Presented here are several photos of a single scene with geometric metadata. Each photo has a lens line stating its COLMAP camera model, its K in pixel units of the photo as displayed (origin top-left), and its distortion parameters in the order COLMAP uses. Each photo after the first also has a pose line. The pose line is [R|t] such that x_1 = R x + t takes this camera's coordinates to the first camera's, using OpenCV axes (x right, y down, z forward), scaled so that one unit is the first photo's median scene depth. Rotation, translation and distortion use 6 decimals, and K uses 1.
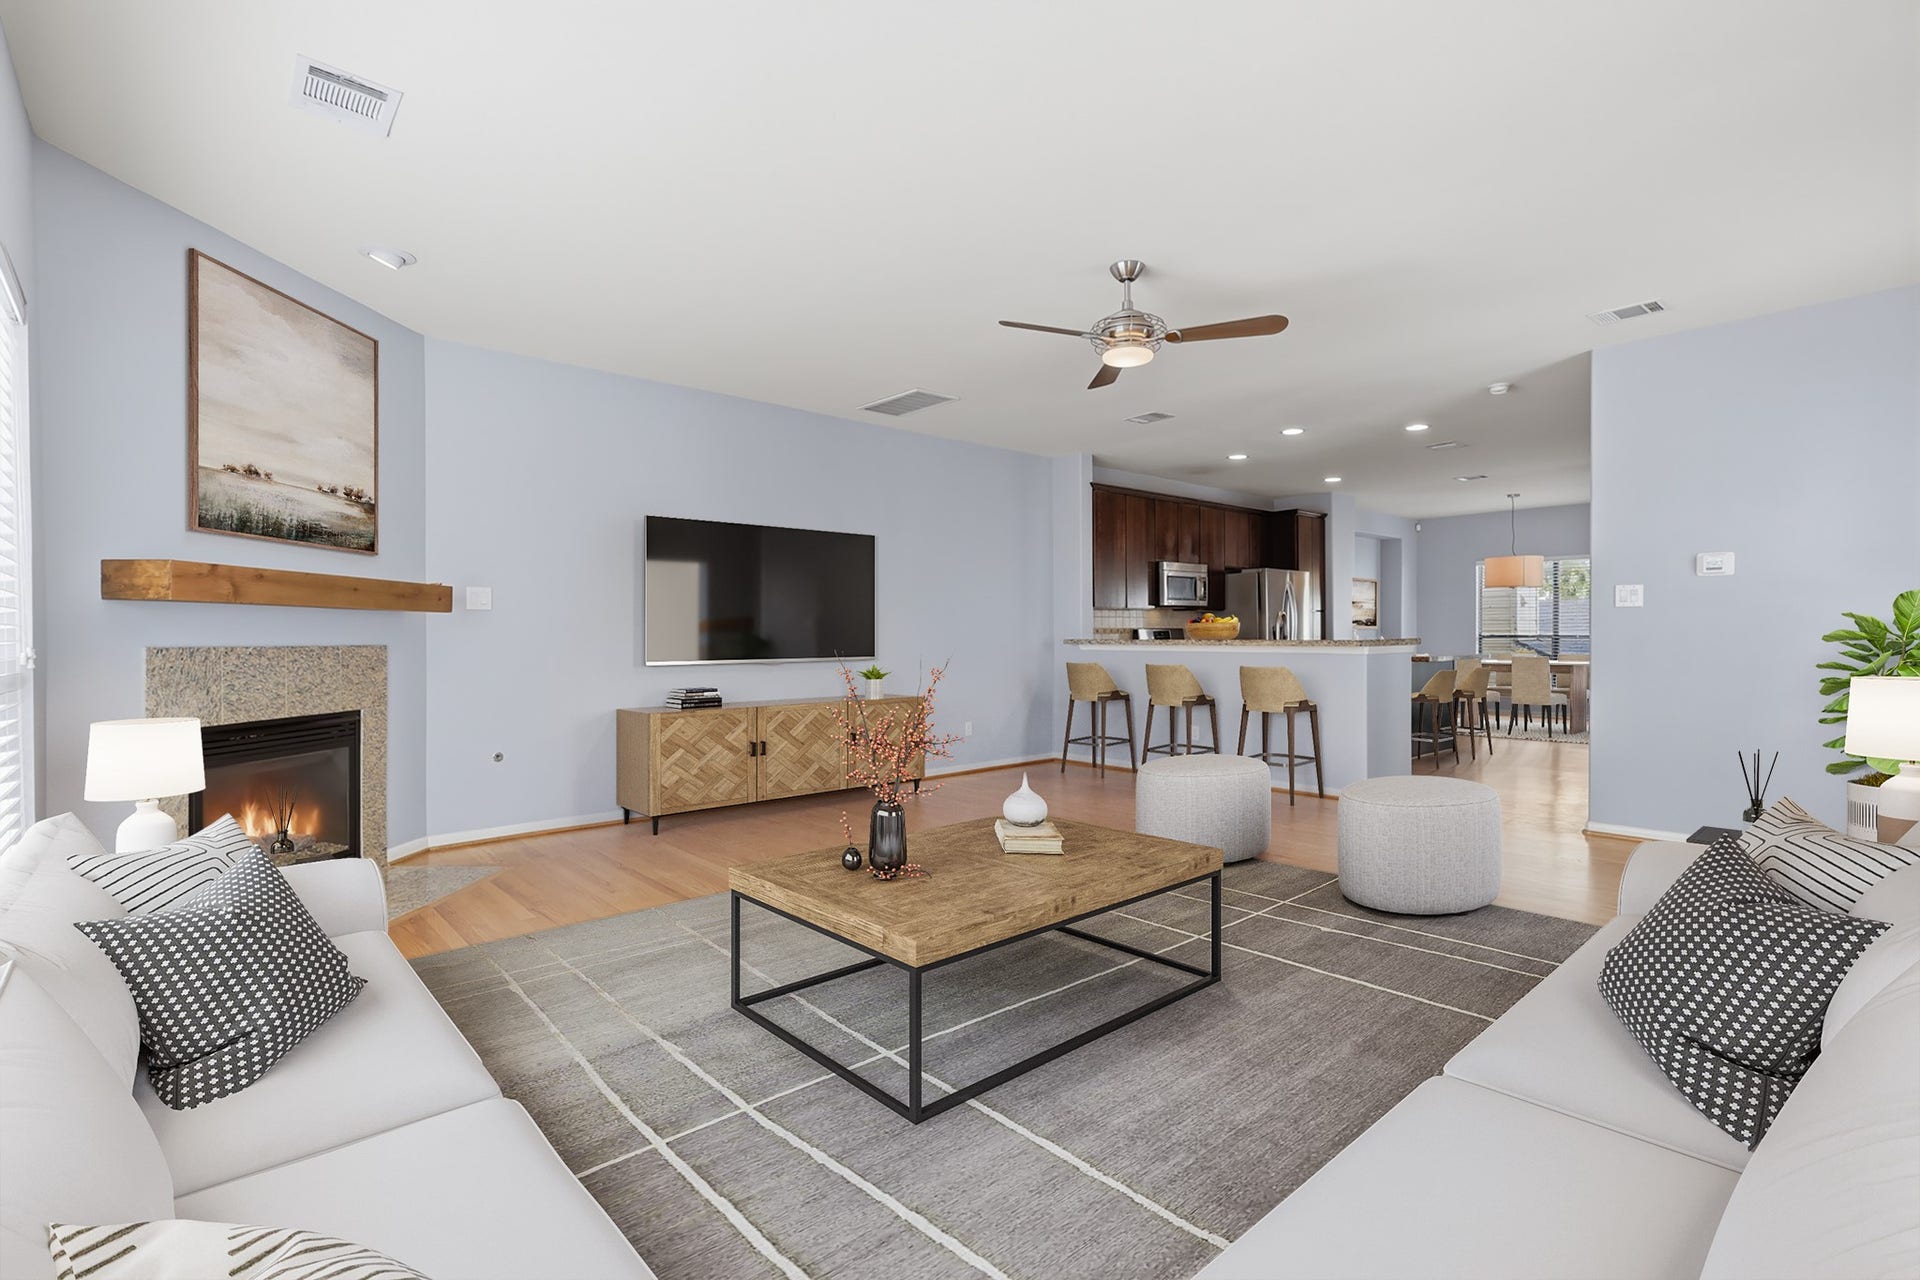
lens RADIAL K [[884.8, 0, 960.0], [0, 884.8, 640.0], [0, 0, 1]] dist [0.000970, 0.000732]
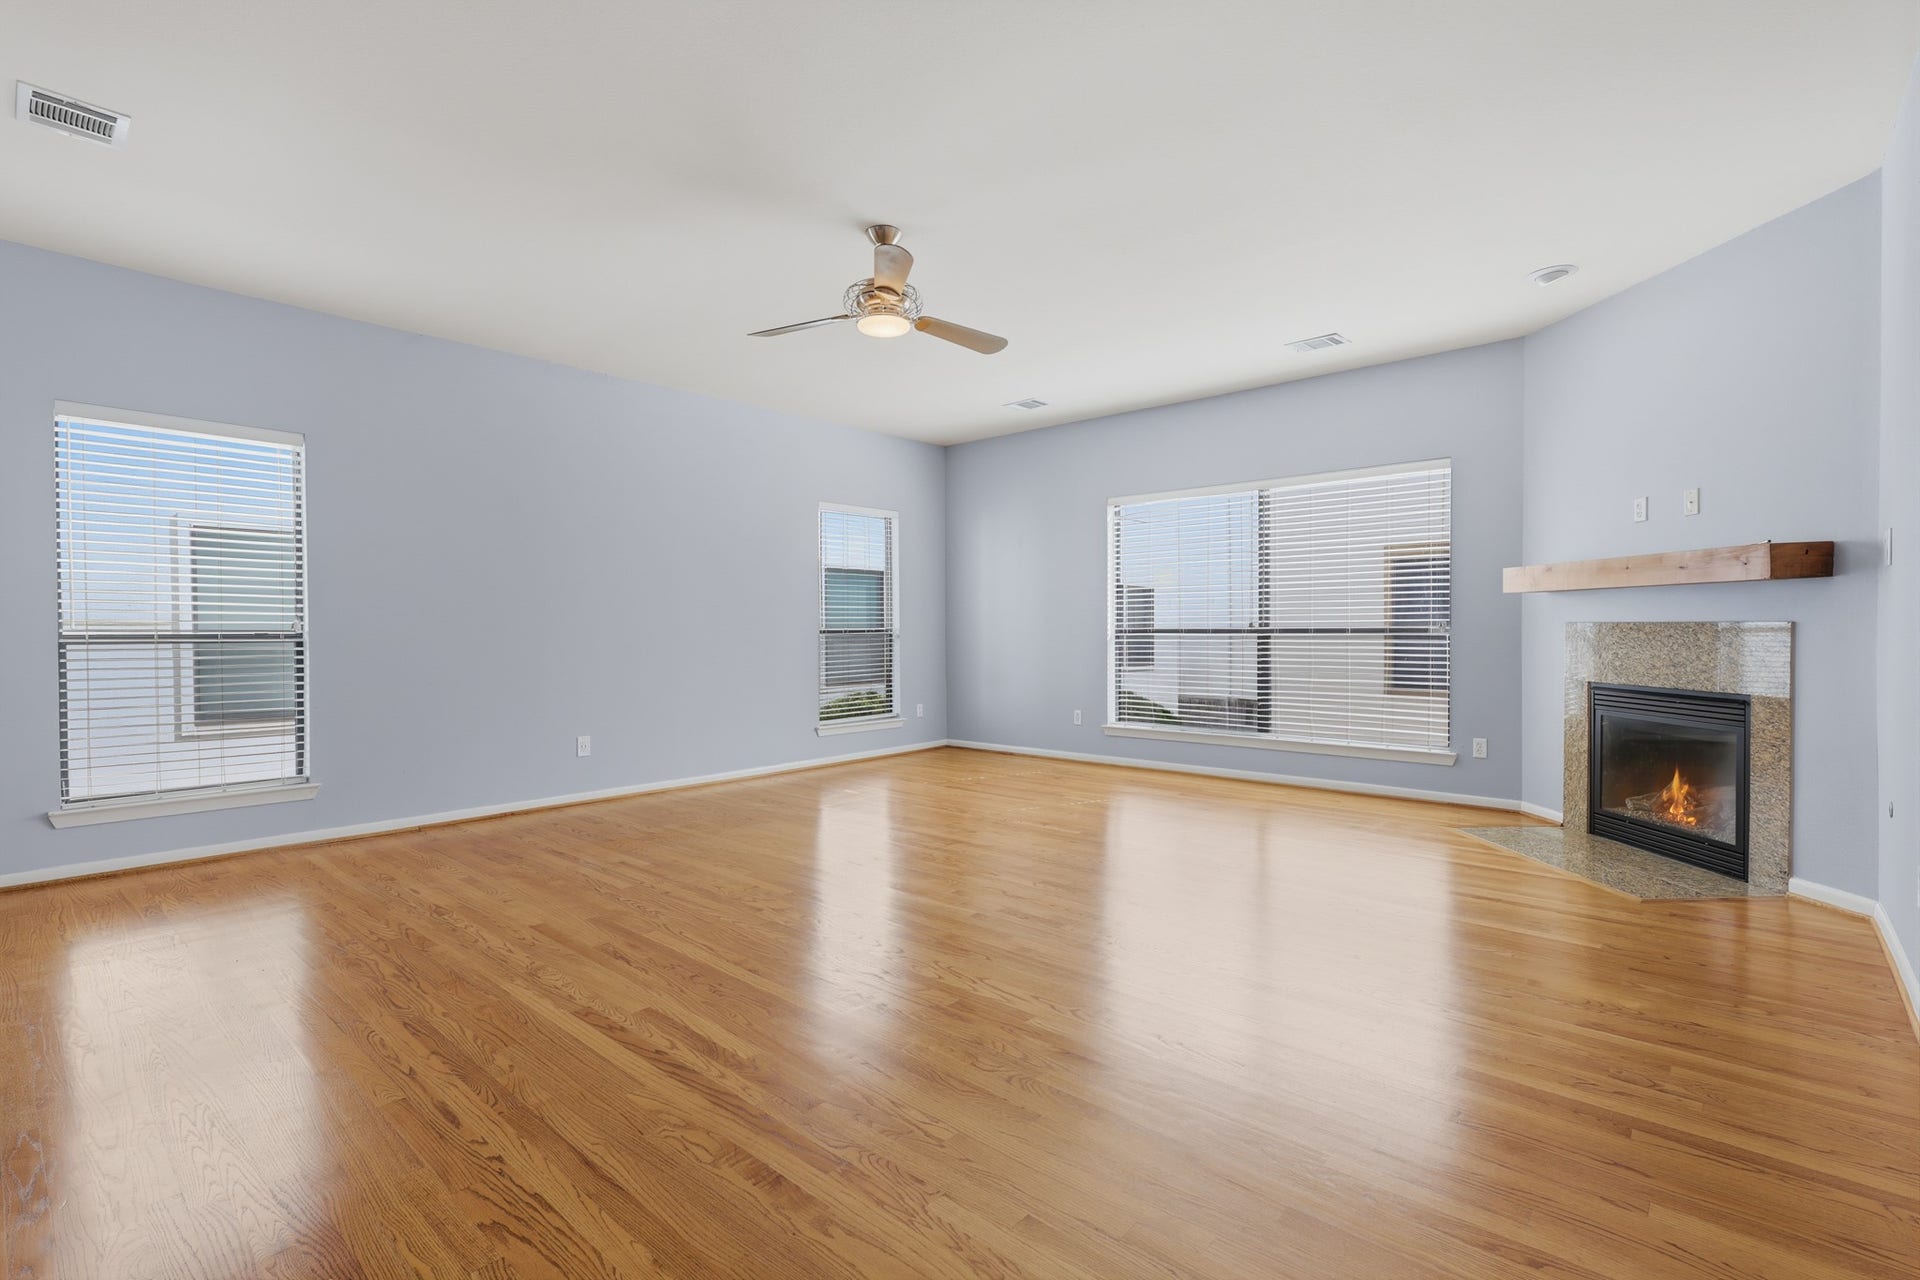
lens RADIAL K [[879.6, 0, 960.0], [0, 879.6, 640.0], [0, 0, 1]] dist [-0.000255, 0.000541]
pose [[-0.992390, 0.018595, -0.121725, 0.173509], [0.016385, 0.999683, 0.019134, -0.004682], [0.122042, 0.016994, -0.992379, 1.510792]]
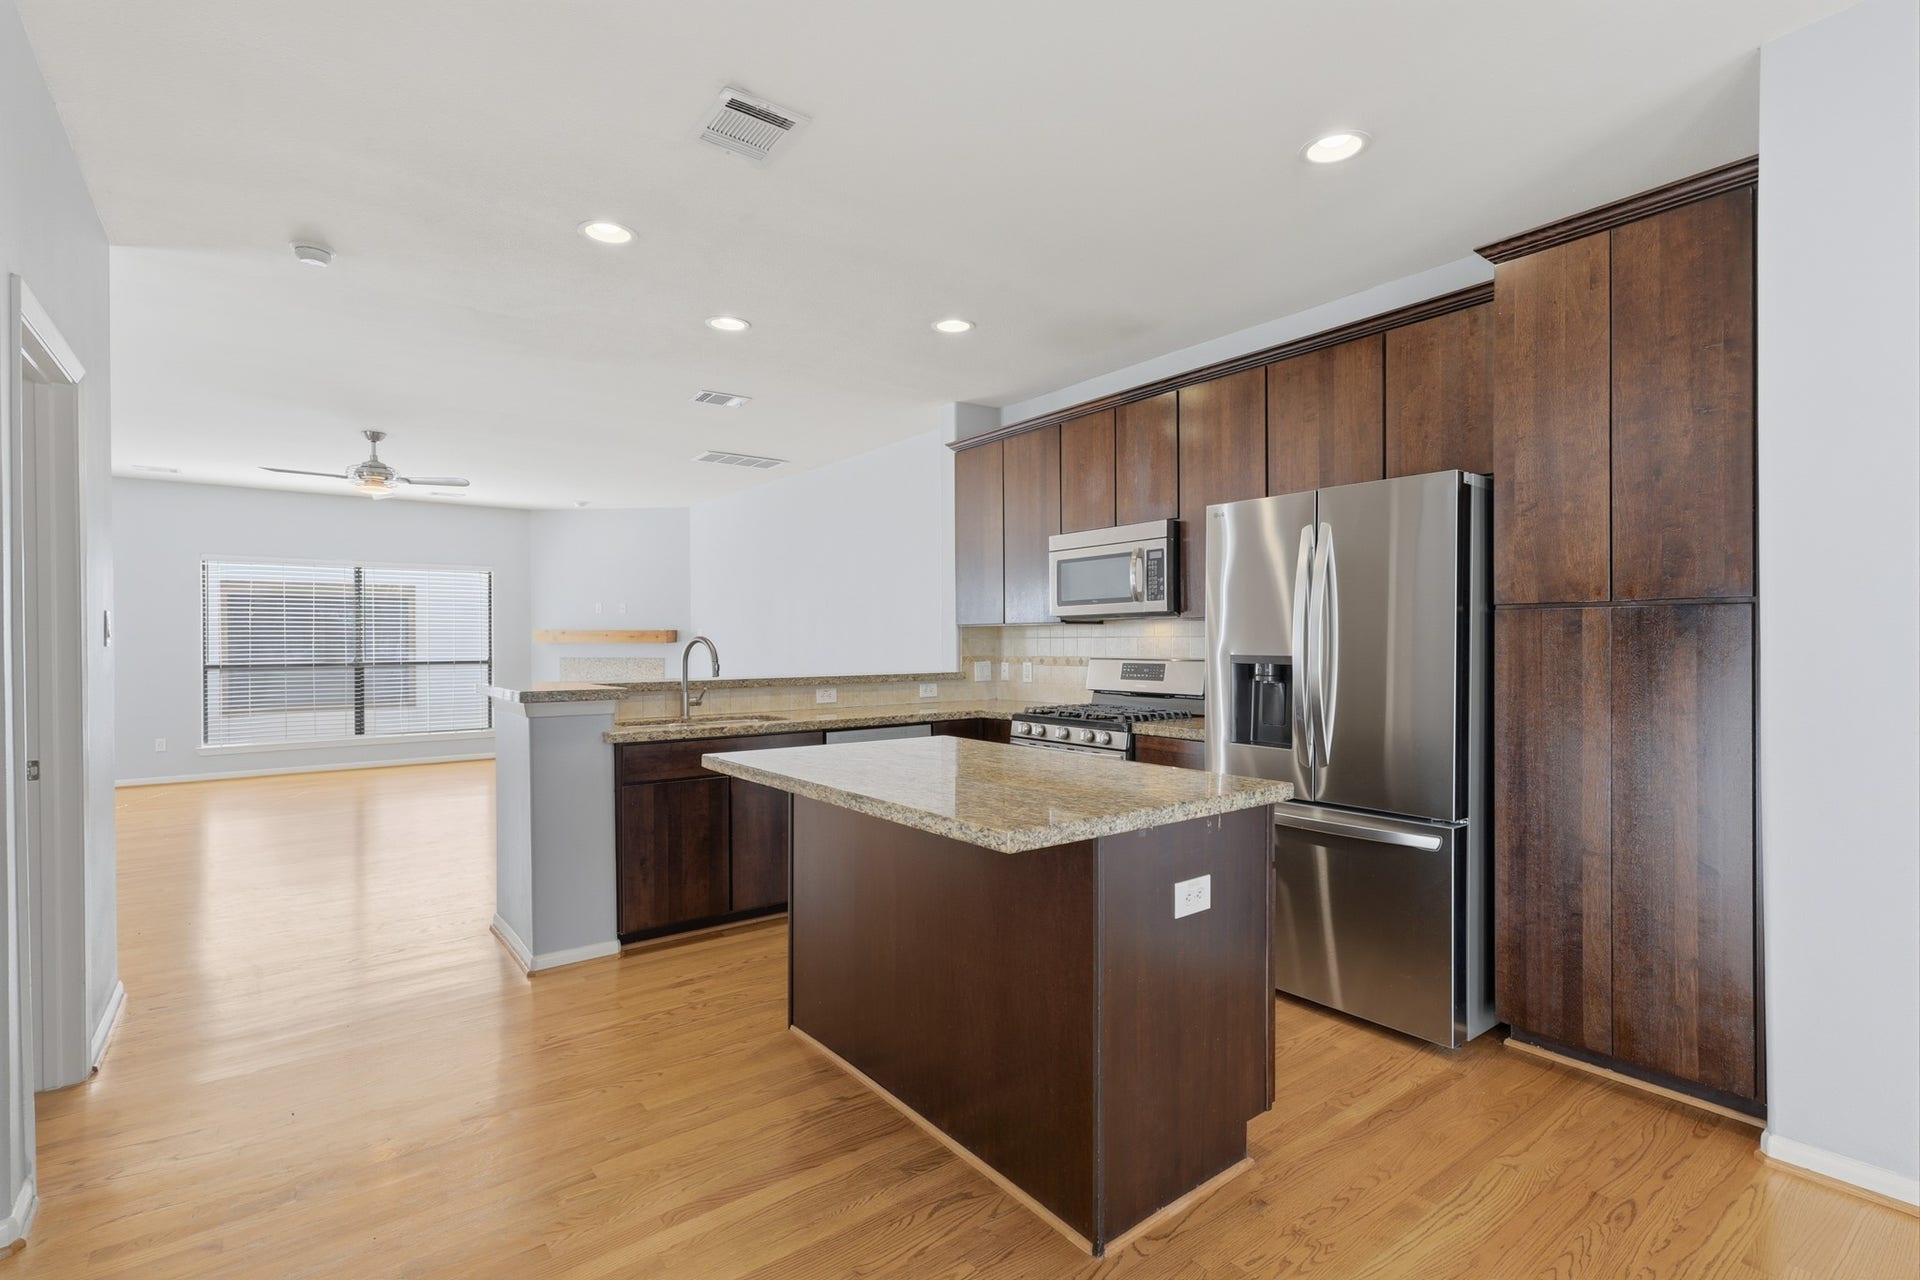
lens RADIAL K [[879.6, 0, 960.0], [0, 879.6, 640.0], [0, 0, 1]] dist [-0.000255, 0.000541]
pose [[-0.061631, 0.009797, -0.998051, 1.317566], [0.001446, 0.999952, 0.009727, -0.051733], [0.998098, -0.000844, -0.061642, 1.661908]]
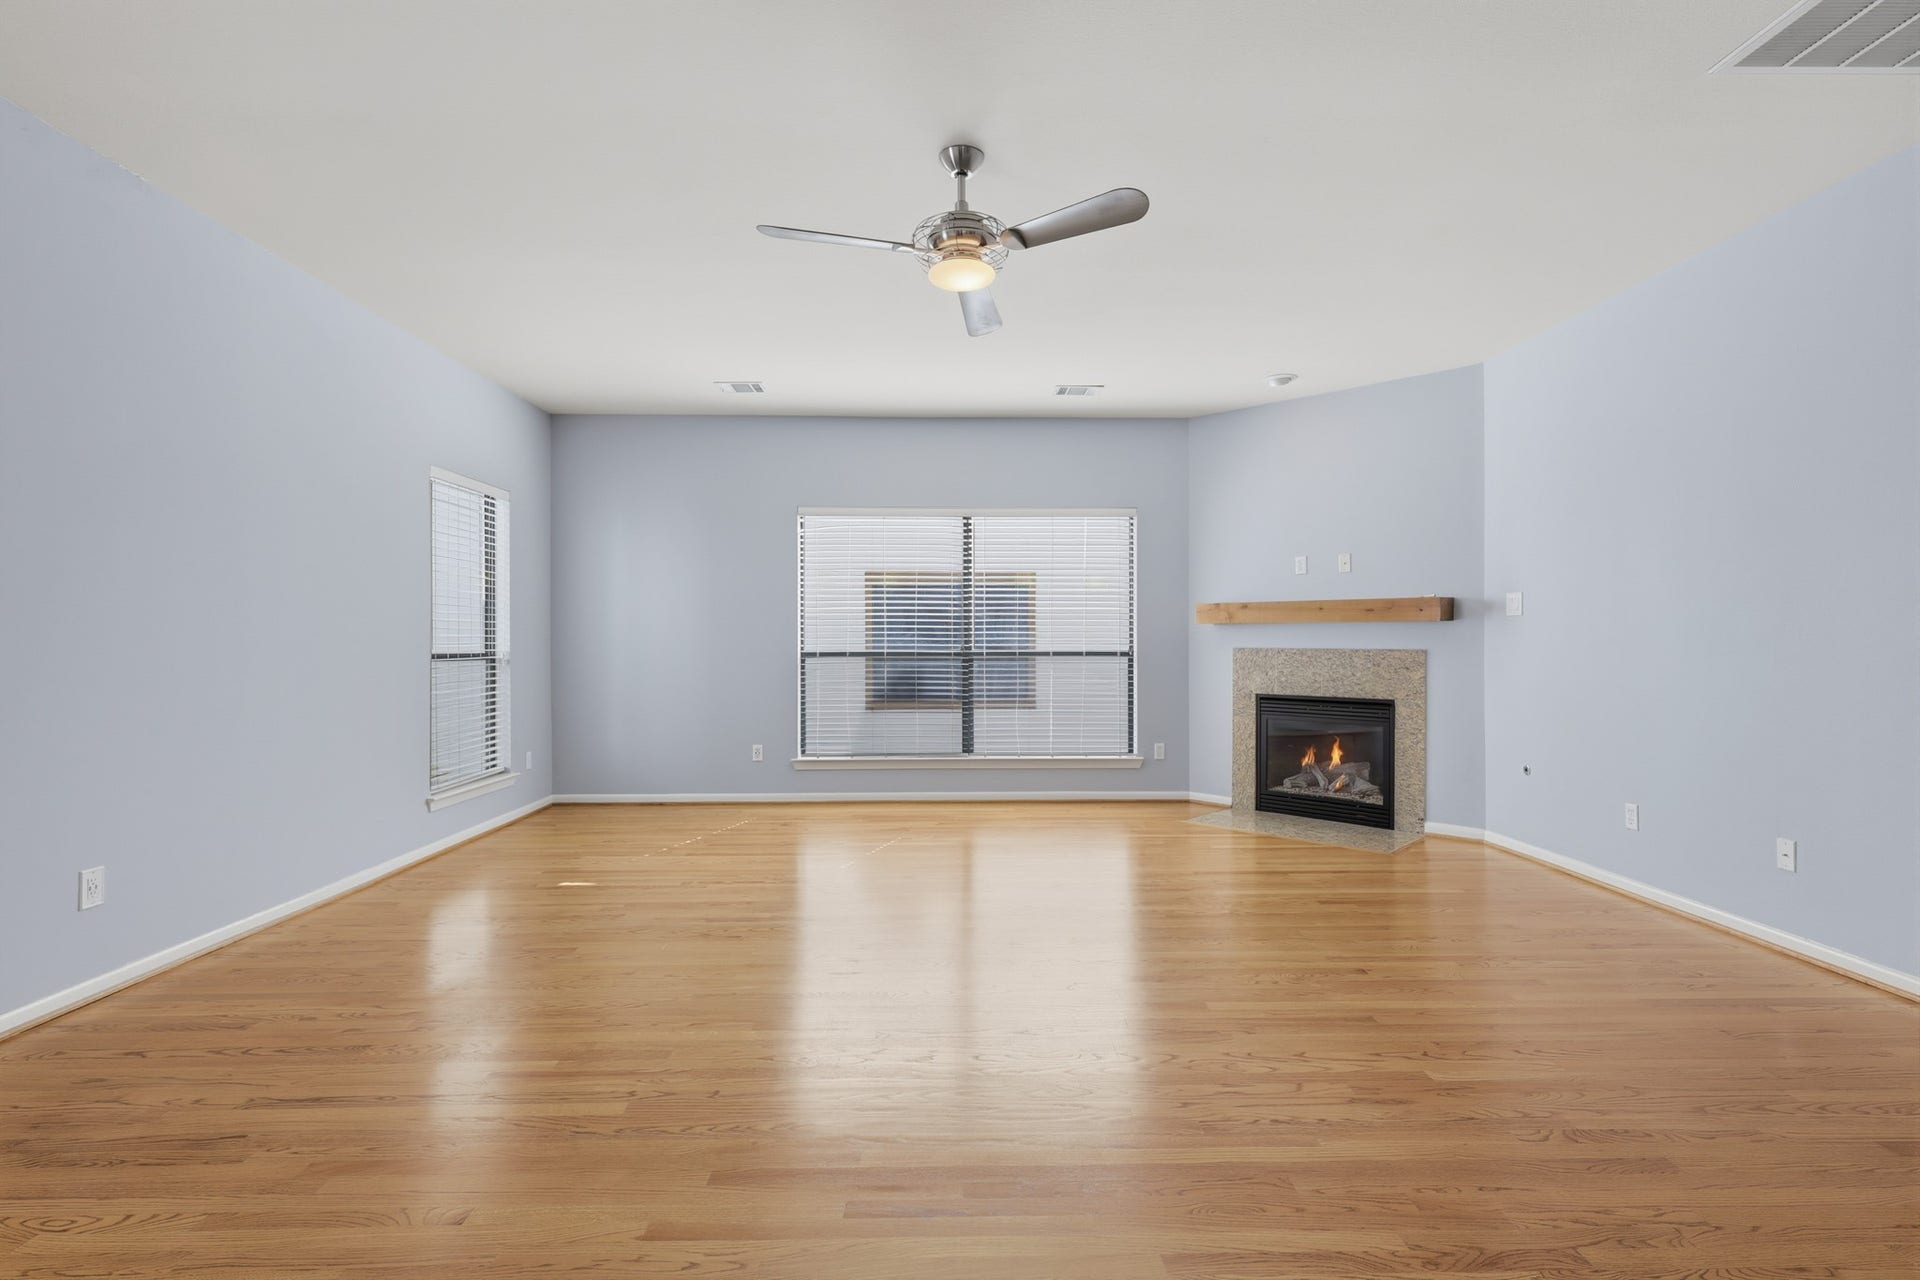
lens RADIAL K [[884.8, 0, 960.0], [0, 884.8, 640.0], [0, 0, 1]] dist [0.000970, 0.000732]
pose [[-0.642367, 0.010200, -0.766330, 0.591247], [0.005050, 0.999946, 0.009077, -0.018666], [0.766381, 0.001960, -0.642384, 1.143845]]
